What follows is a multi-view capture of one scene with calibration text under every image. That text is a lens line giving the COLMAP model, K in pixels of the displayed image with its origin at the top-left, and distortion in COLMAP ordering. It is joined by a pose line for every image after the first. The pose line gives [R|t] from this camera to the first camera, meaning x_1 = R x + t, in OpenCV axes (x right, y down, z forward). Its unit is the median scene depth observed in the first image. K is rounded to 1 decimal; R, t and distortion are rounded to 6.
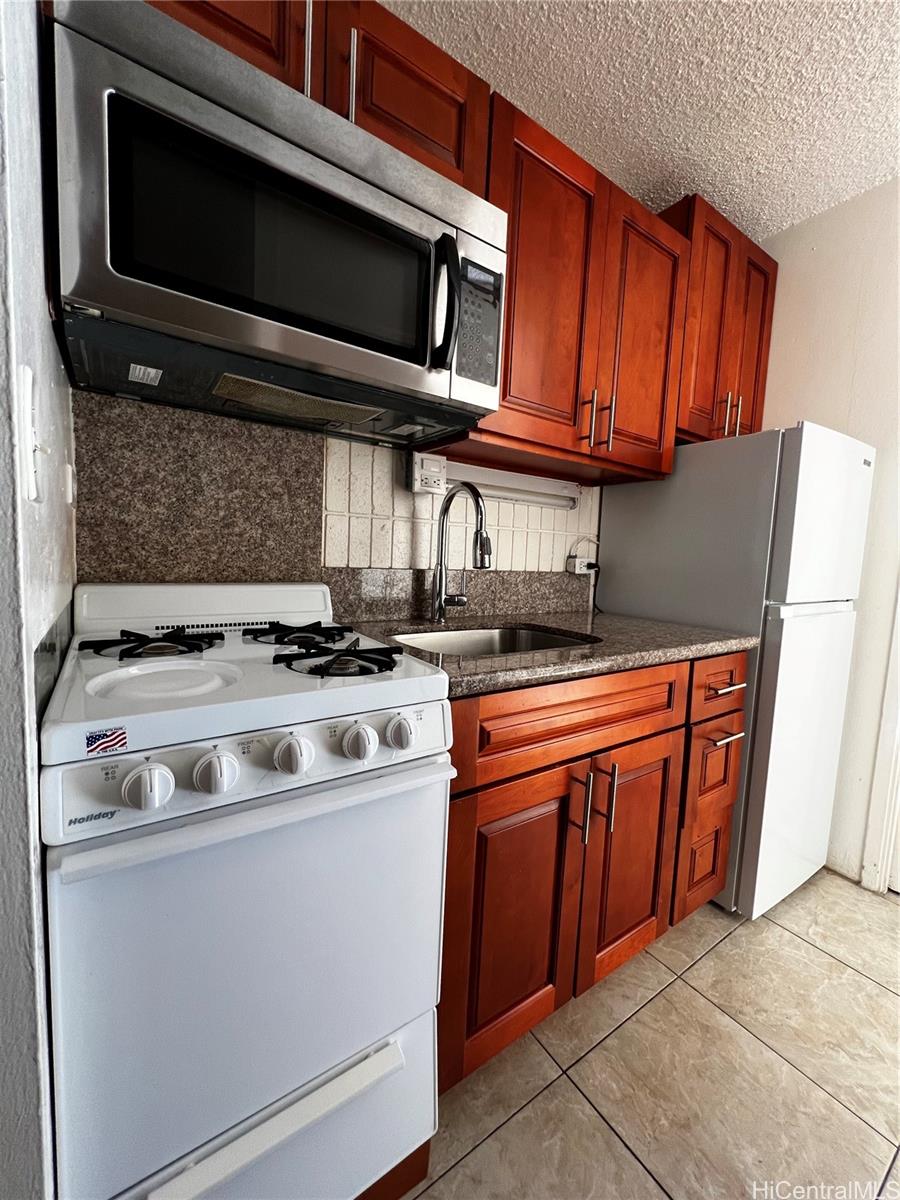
lens RADIAL K [[483.1, 0, 446.8], [0, 483.1, 595.5], [0, 0, 1]] dist [-0.000532, -0.000092]
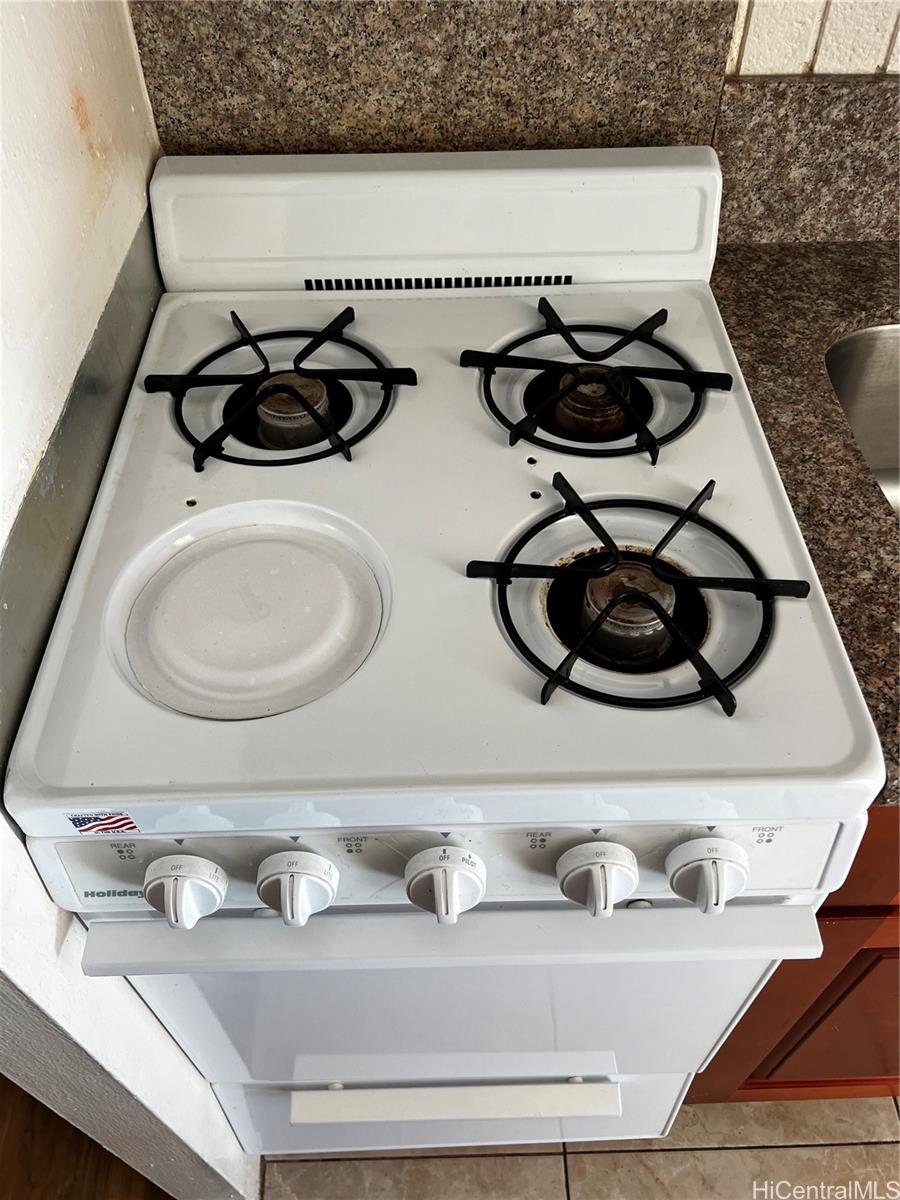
lens RADIAL K [[923.3, 0, 455.4], [0, 923.3, 604.4], [0, 0, 1]] dist [-0.004406, -0.014362]
pose [[0.837689, 0.375101, -0.396958, -0.028252], [-0.002638, 0.729604, 0.683864, -0.285863], [0.546140, -0.571819, 0.612171, 0.355578]]
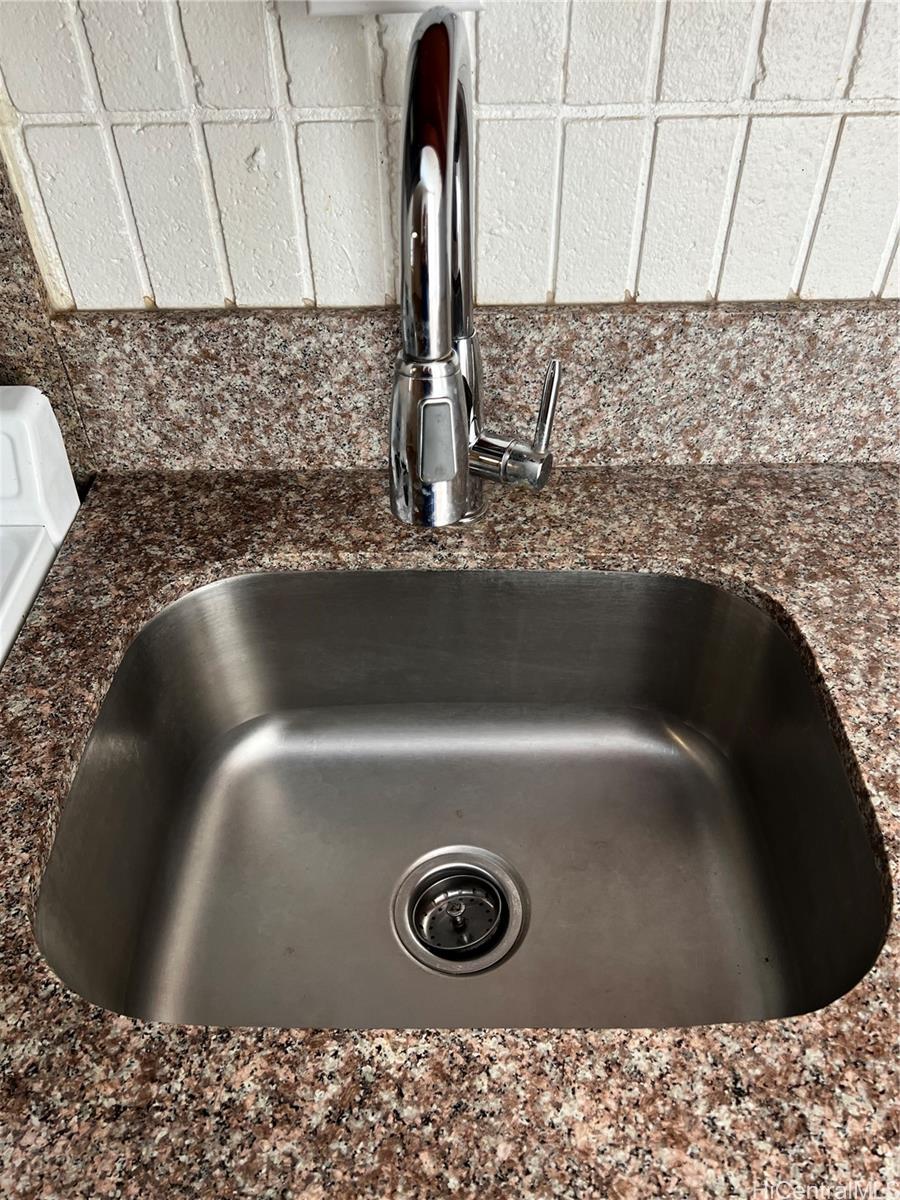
lens RADIAL K [[923.3, 0, 450.3], [0, 923.3, 597.9], [0, 0, 1]] dist [-0.004406, -0.014362]
pose [[0.823273, 0.350664, -0.446382, 0.349554], [-0.004849, 0.790690, 0.612198, -0.347516], [0.567626, -0.501842, 0.652653, 0.817434]]
